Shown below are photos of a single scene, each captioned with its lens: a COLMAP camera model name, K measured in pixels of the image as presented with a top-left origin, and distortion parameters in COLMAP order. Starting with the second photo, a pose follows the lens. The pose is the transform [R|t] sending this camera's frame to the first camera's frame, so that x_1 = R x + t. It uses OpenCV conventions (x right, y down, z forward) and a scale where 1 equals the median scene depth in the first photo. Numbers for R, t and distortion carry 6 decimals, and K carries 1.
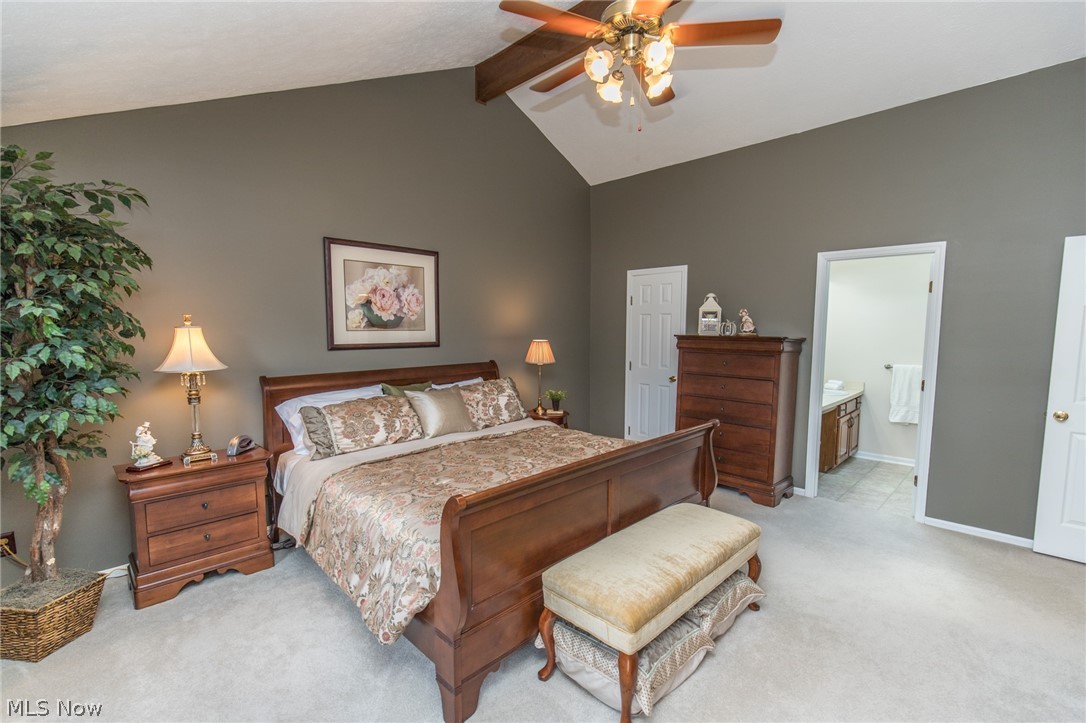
lens RADIAL K [[483.6, 0, 538.9], [0, 483.6, 364.5], [0, 0, 1]] dist [0.003508, -0.000548]
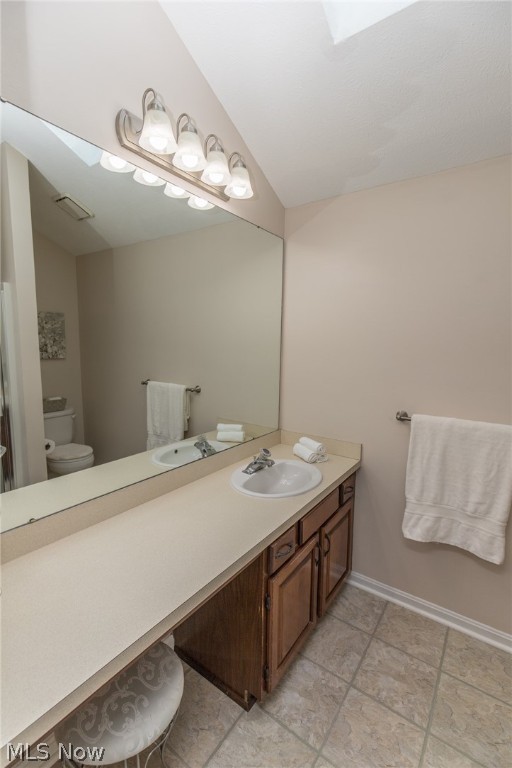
lens RADIAL K [[342.0, 0, 257.8], [0, 342.0, 381.3], [0, 0, 1]] dist [0.003508, -0.000548]
pose [[0.987798, -0.009677, 0.155437, 0.538571], [0.004885, 0.999502, 0.031182, -0.042693], [-0.155662, -0.030042, 0.987353, 0.704715]]
